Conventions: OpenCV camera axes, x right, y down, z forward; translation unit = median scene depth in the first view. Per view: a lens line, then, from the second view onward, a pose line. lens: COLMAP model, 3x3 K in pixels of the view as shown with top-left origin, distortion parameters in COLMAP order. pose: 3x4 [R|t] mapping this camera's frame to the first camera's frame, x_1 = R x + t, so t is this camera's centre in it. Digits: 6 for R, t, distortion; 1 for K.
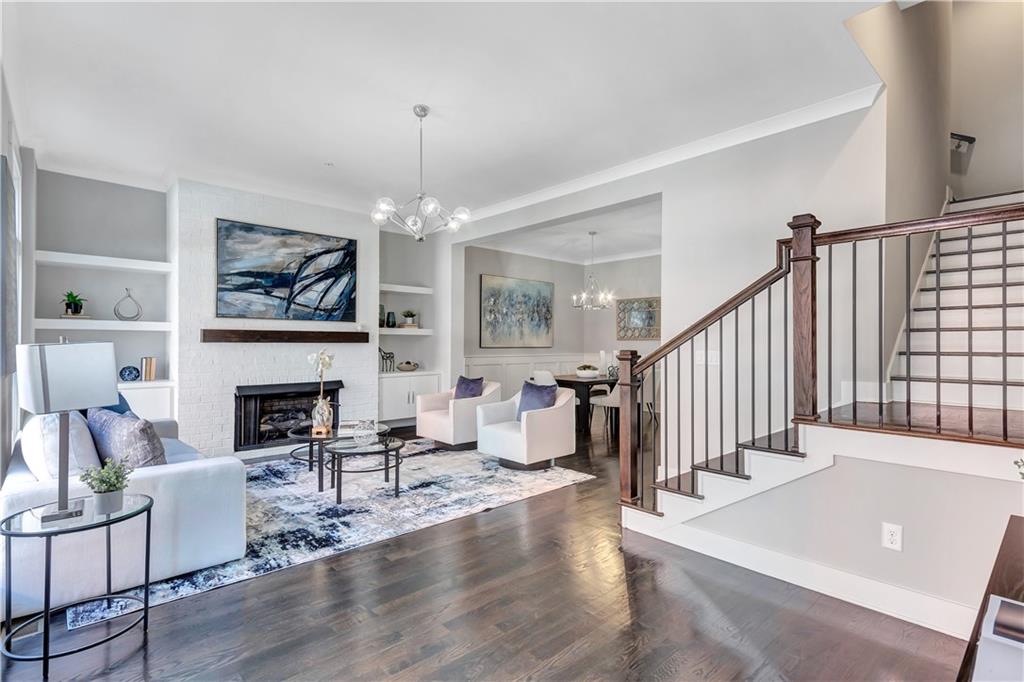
lens RADIAL K [[497.0, 0, 512.0], [0, 497.0, 341.0], [0, 0, 1]] dist [0.012615, -0.000409]
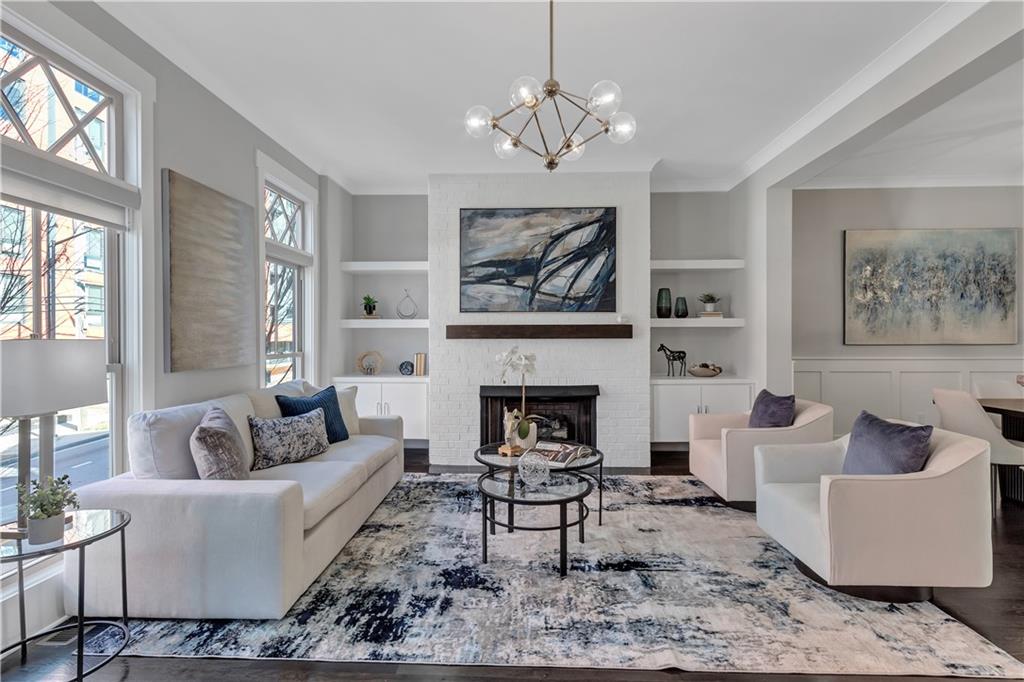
lens RADIAL K [[497.5, 0, 505.2], [0, 497.5, 337.0], [0, 0, 1]] dist [0.011123, -0.000591]
pose [[0.706951, -0.006971, -0.707228, 0.134035], [0.007648, 0.999968, -0.002210, 0.002143], [0.707221, -0.003846, 0.706982, 0.371724]]
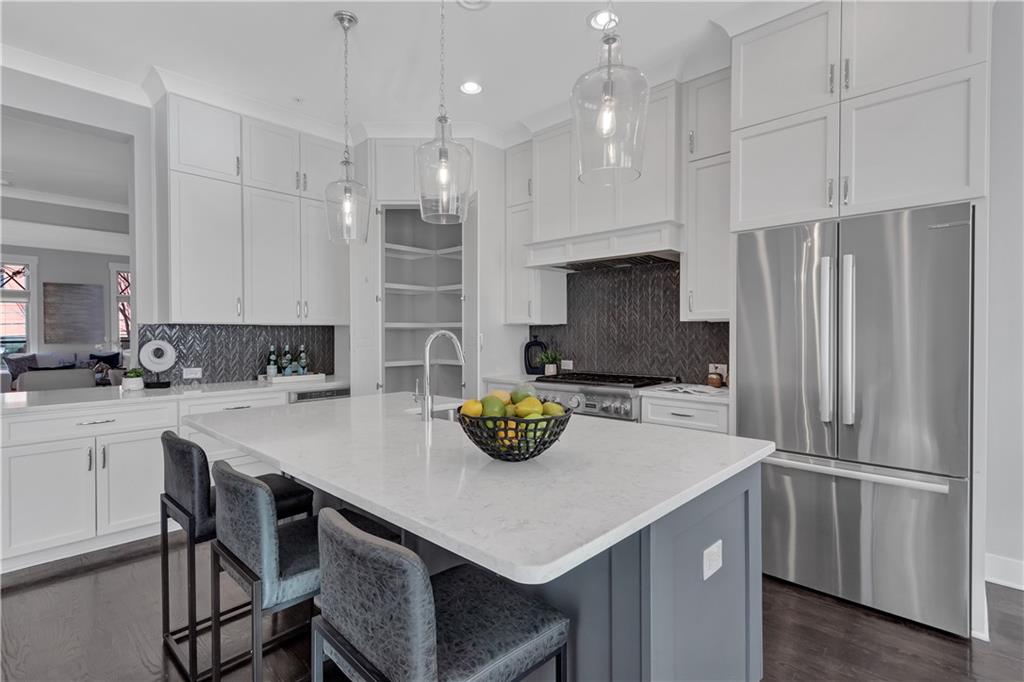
lens RADIAL K [[497.0, 0, 512.0], [0, 497.0, 341.0], [0, 0, 1]] dist [0.012615, -0.000409]
pose [[0.082705, 0.008617, -0.996537, 1.420678], [0.005101, 0.999946, 0.009069, 0.018503], [0.996561, -0.005834, 0.082657, 2.008776]]
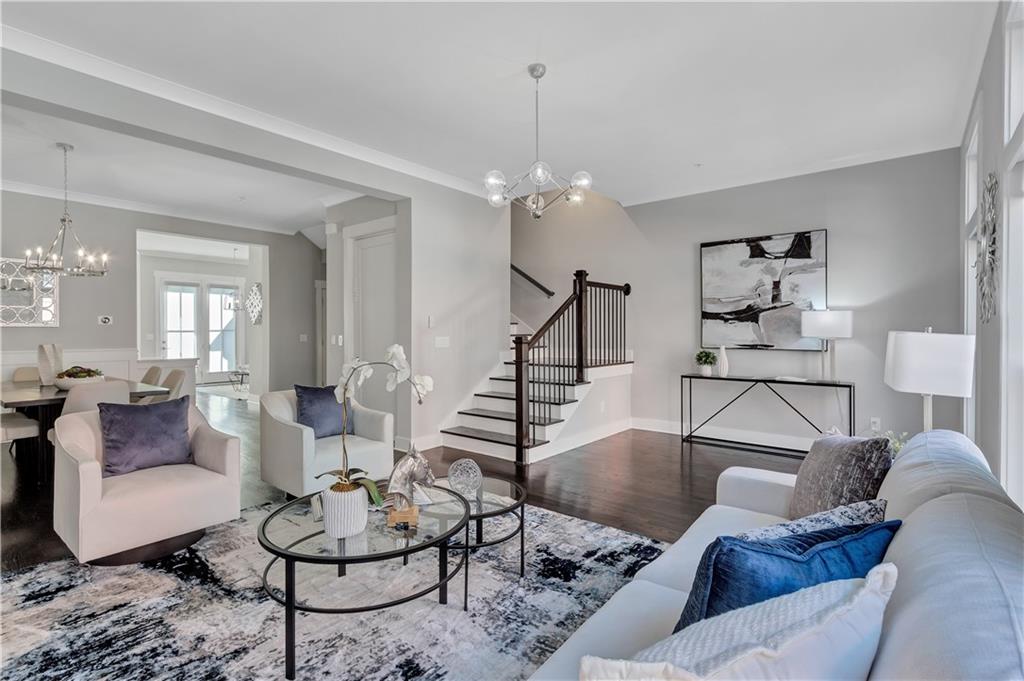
lens RADIAL K [[484.5, 0, 508.9], [0, 484.5, 334.4], [0, 0, 1]] dist [0.000877, -0.000108]
pose [[-0.136103, -0.009976, 0.990644, -0.709793], [-0.001419, 0.999950, 0.009875, -0.000507], [-0.990694, -0.000061, -0.136111, 0.801141]]
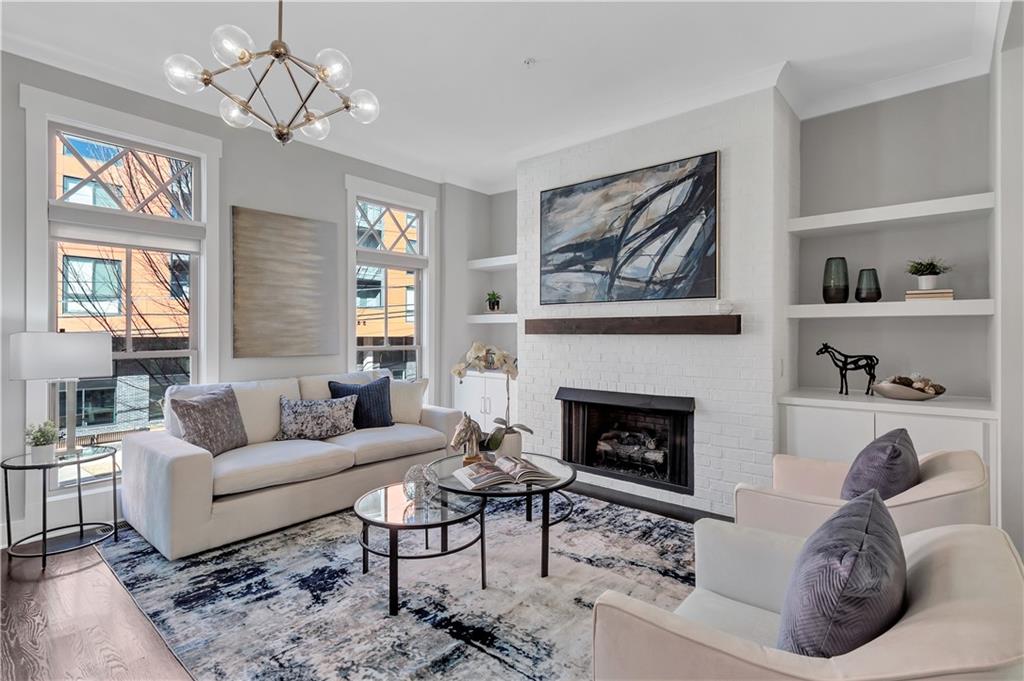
lens RADIAL K [[494.8, 0, 505.7], [0, 494.8, 331.7], [0, 0, 1]] dist [0.008613, -0.000096]
pose [[0.108249, -0.008234, -0.994090, 0.247640], [0.002039, 0.999965, -0.008061, 0.005277], [0.994122, -0.001154, 0.108262, 0.808680]]
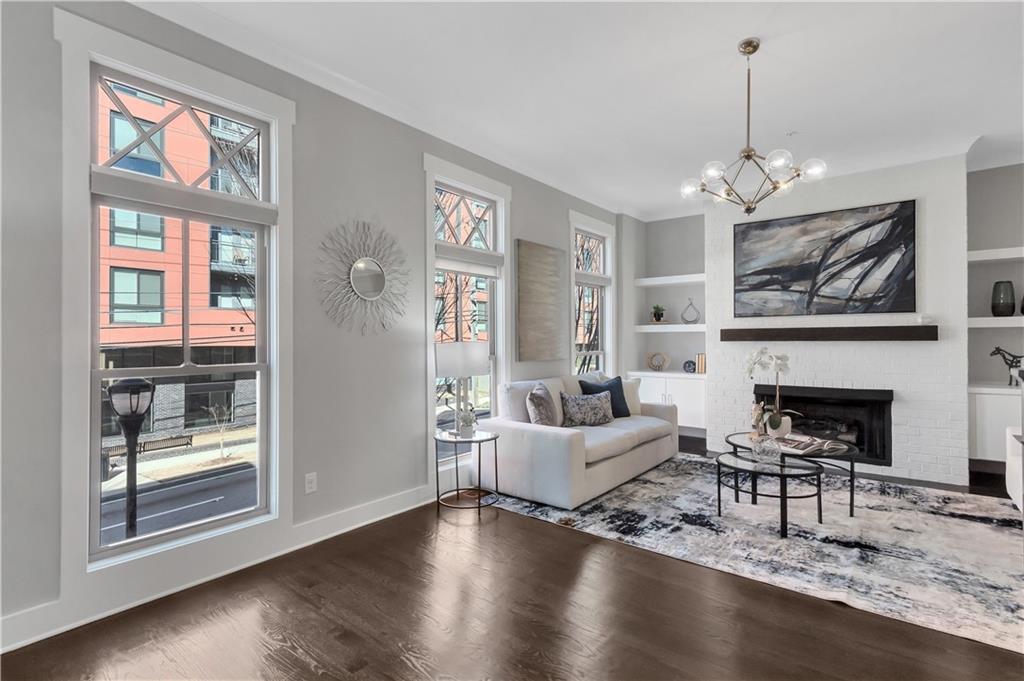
lens RADIAL K [[494.2, 0, 502.5], [0, 494.2, 338.2], [0, 0, 1]] dist [0.013924, -0.007682]
pose [[0.140903, -0.010693, -0.989966, 0.366955], [0.007117, 0.999927, -0.009788, 0.003253], [0.989998, -0.005667, 0.140969, 0.345028]]
